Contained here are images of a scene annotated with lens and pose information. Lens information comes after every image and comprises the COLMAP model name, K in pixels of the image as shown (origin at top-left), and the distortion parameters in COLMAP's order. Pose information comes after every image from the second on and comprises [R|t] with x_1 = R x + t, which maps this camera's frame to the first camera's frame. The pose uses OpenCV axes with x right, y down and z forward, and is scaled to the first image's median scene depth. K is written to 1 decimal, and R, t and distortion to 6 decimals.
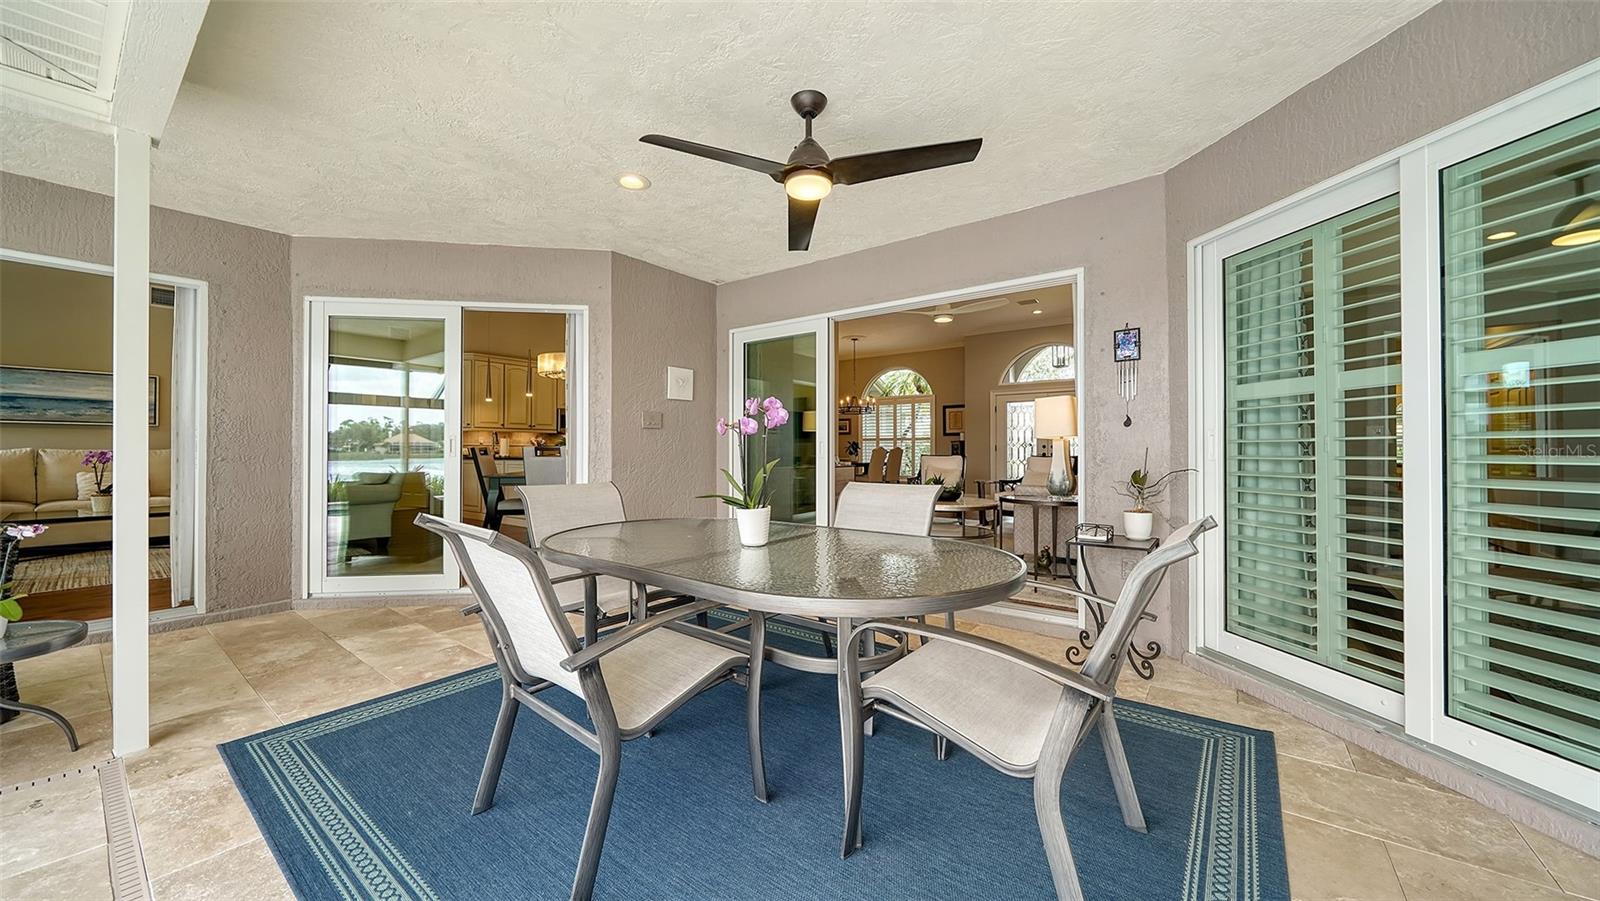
lens RADIAL K [[577.2, 0, 800.0], [0, 577.2, 450.5], [0, 0, 1]] dist [-0.001252, -0.000105]
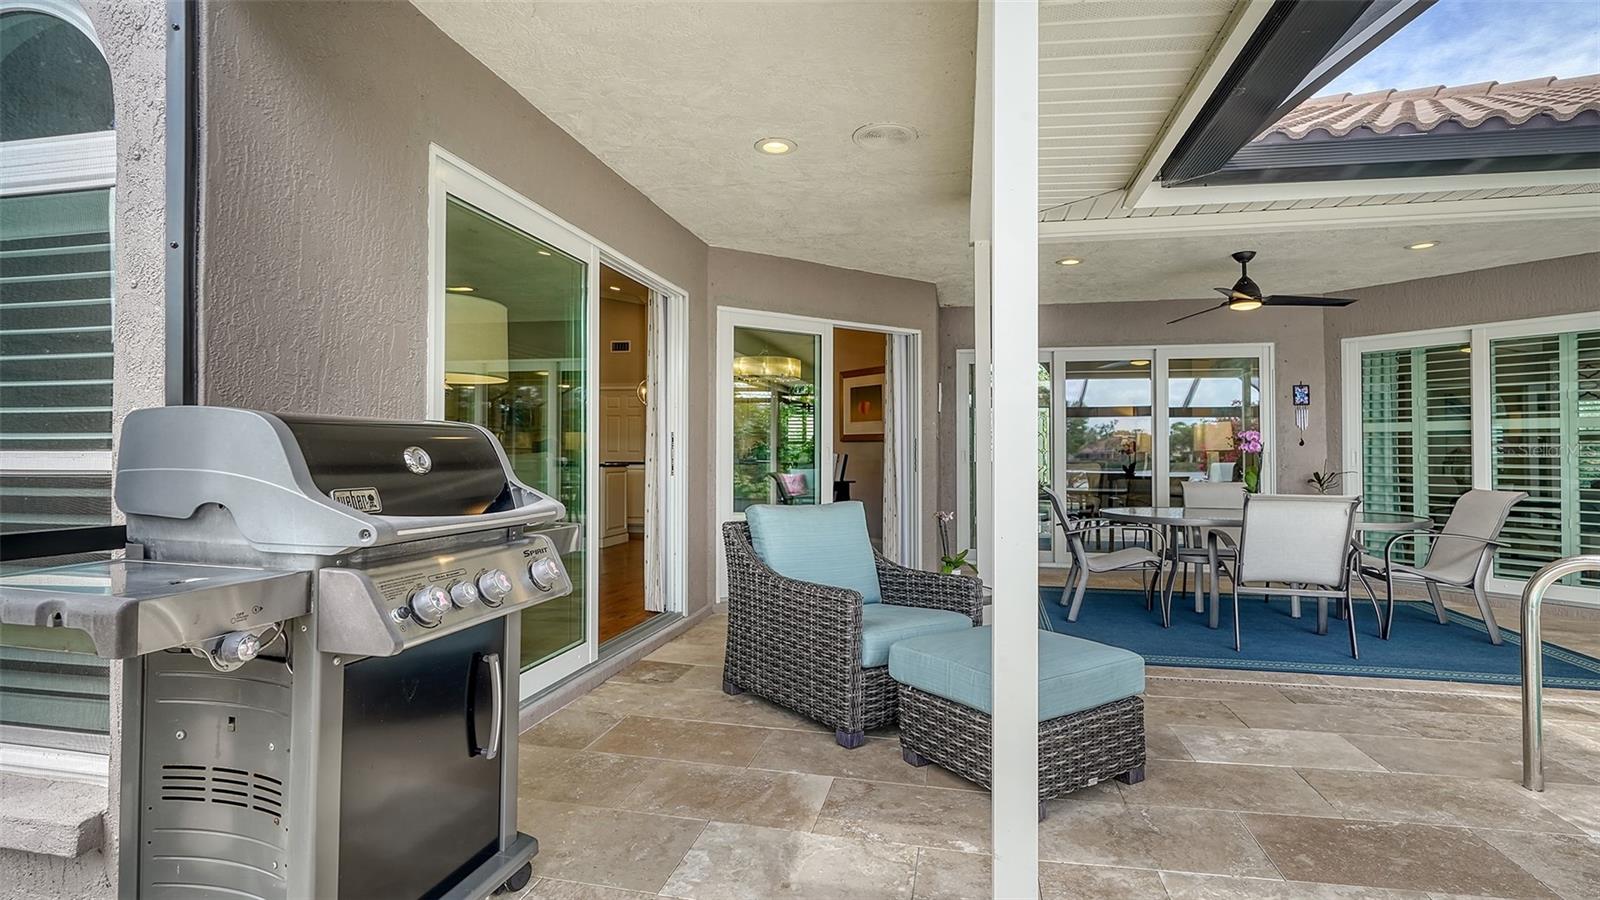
lens RADIAL K [[805.7, 0, 800.0], [0, 805.7, 450.0], [0, 0, 1]] dist [0.003057, 0.000565]
pose [[0.904460, 0.010635, 0.426427, -1.815660], [-0.008816, 0.999942, -0.006238, -0.003565], [-0.426468, 0.001882, 0.904501, -0.486126]]
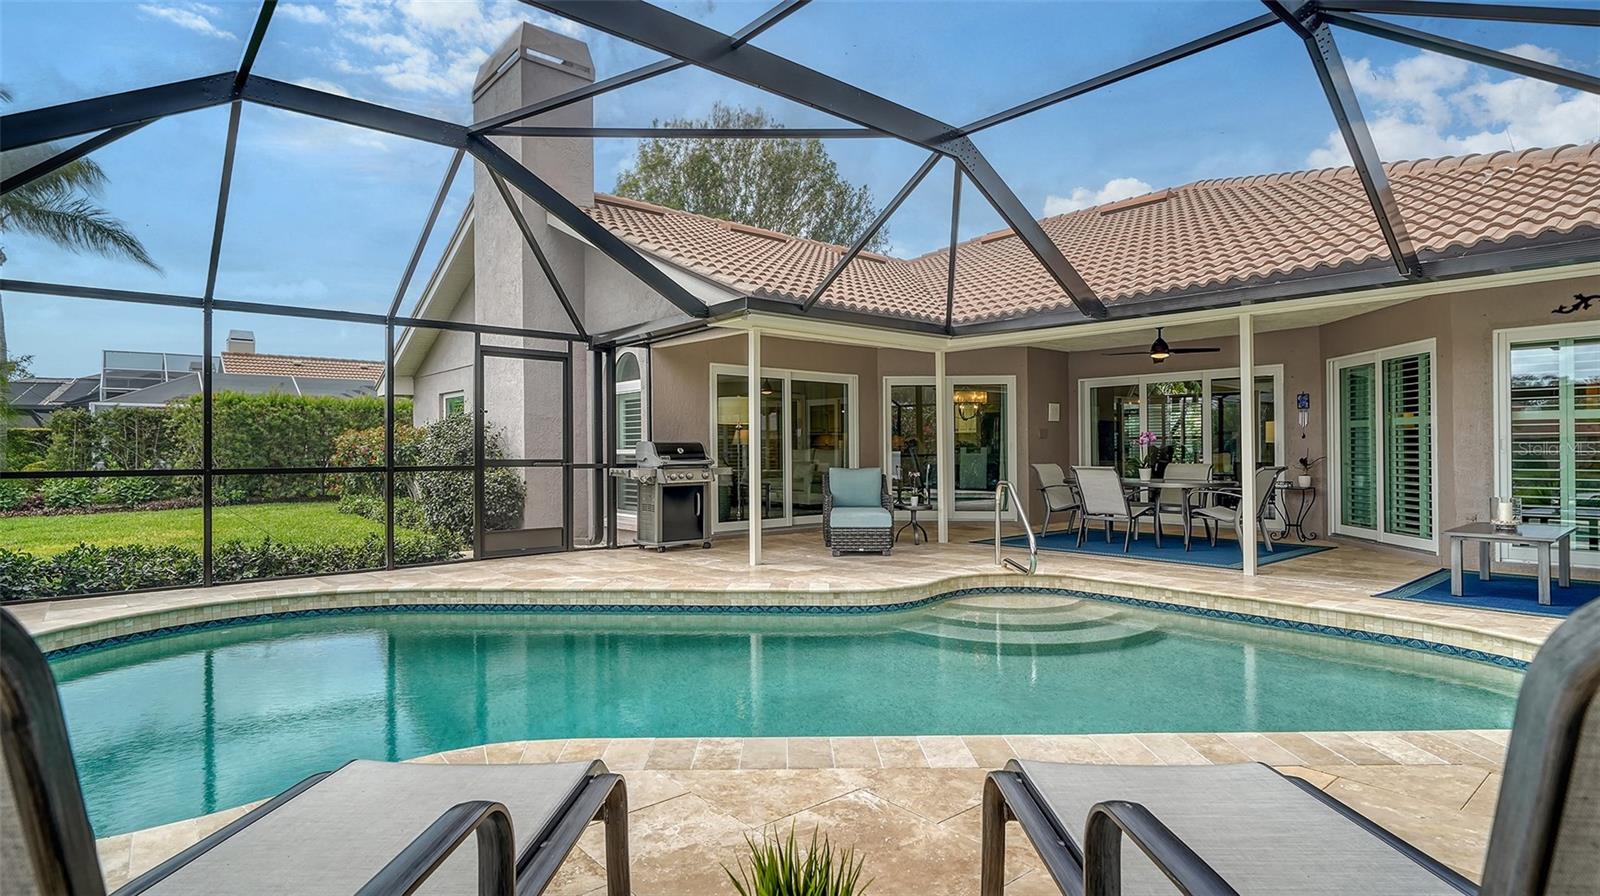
lens RADIAL K [[805.7, 0, 800.0], [0, 805.7, 448.0], [0, 0, 1]] dist [0.003057, 0.000565]
pose [[0.971401, -0.001286, -0.237440, -0.631679], [0.000913, 0.999998, -0.001681, -0.000931], [0.237441, 0.001416, 0.971401, -2.700911]]
